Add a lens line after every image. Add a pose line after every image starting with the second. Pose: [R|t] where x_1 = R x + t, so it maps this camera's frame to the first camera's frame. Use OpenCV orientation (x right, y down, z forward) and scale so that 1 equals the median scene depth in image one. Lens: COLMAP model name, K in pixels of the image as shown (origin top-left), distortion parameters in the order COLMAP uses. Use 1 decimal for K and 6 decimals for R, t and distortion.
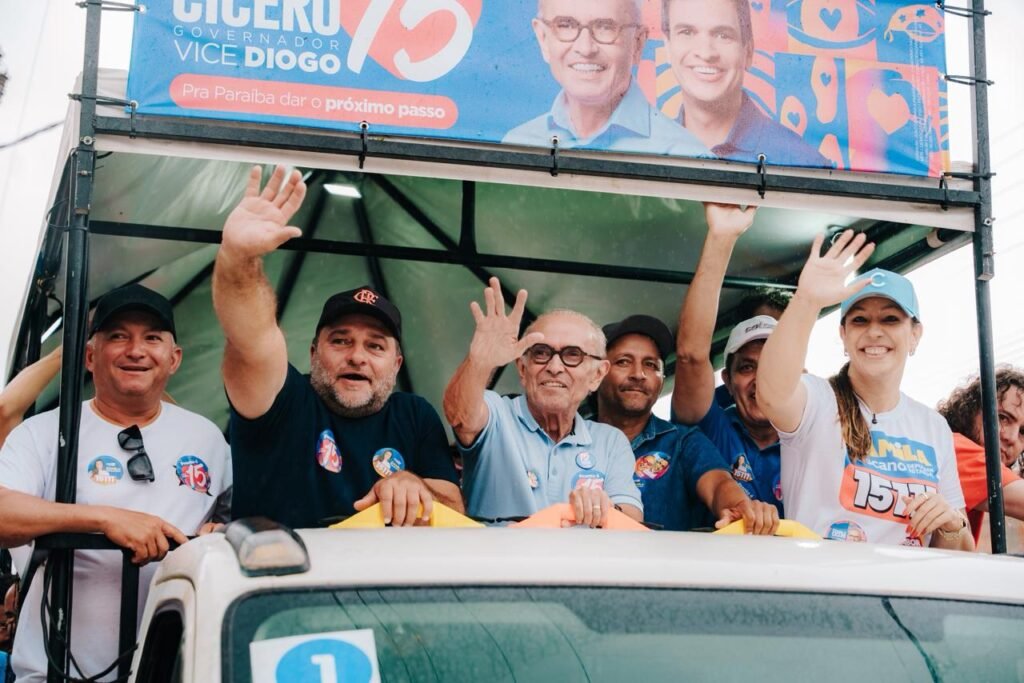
lens RADIAL K [[2070.5, 0, 542.5], [0, 2070.5, 341.1], [0, 0, 1]] dist [0.001067, -0.172384]
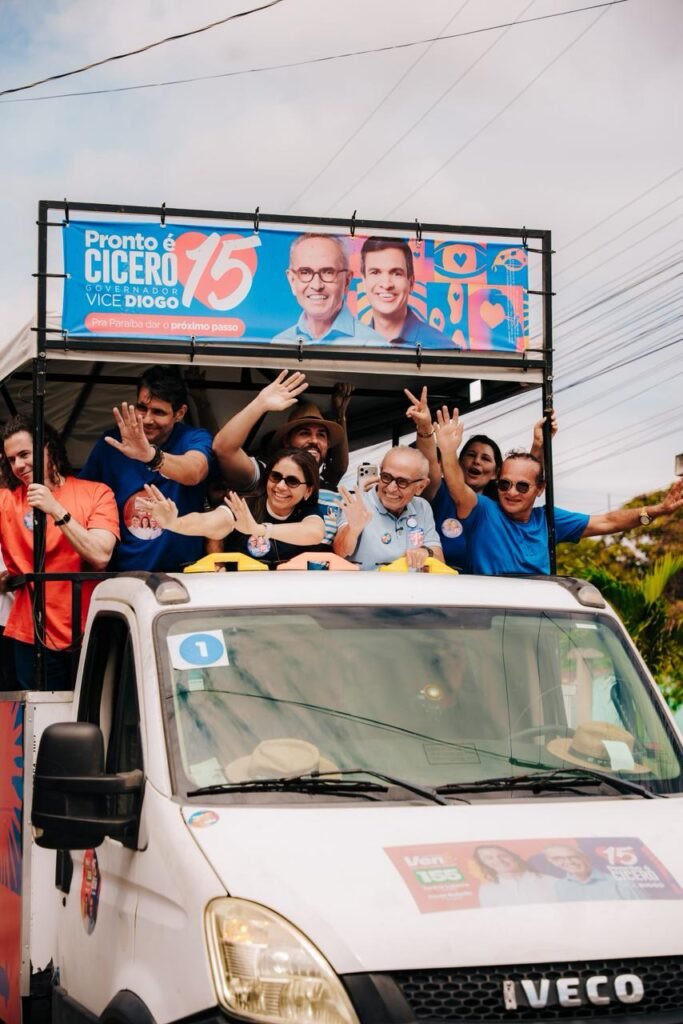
lens RADIAL K [[2070.5, 0, 341.5], [0, 2070.5, 512.0], [0, 0, 1]] dist [0.001067, -0.172384]
pose [[0.999217, -0.010756, 0.038087, -0.026793], [0.006308, 0.993342, 0.115032, -0.152191], [-0.039071, -0.114702, 0.992631, -0.747164]]
